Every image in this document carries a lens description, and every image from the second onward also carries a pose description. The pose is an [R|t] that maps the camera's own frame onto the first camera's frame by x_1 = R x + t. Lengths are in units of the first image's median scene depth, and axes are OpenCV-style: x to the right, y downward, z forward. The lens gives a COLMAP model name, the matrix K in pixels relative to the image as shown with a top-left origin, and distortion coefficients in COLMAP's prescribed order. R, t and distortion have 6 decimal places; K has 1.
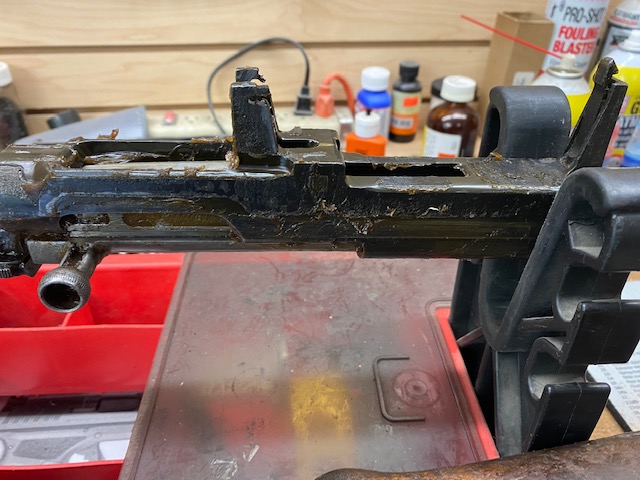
lens RADIAL K [[531.9, 0, 320.0], [0, 531.9, 240.0], [0, 0, 1]] dist [-0.063300, 0.016261]
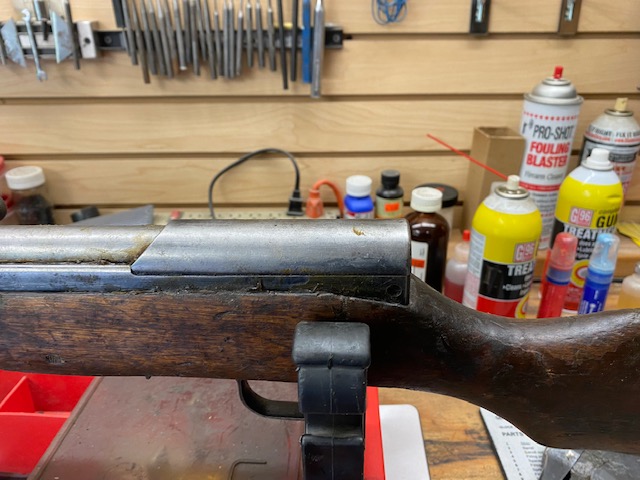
lens RADIAL K [[531.9, 0, 320.0], [0, 531.9, 240.0], [0, 0, 1]] dist [-0.063300, 0.016261]
pose [[0.989903, 0.039516, -0.136125, 0.188888], [-0.056400, 0.990864, -0.122502, -0.057478], [0.130041, 0.128943, 0.983089, -0.080058]]
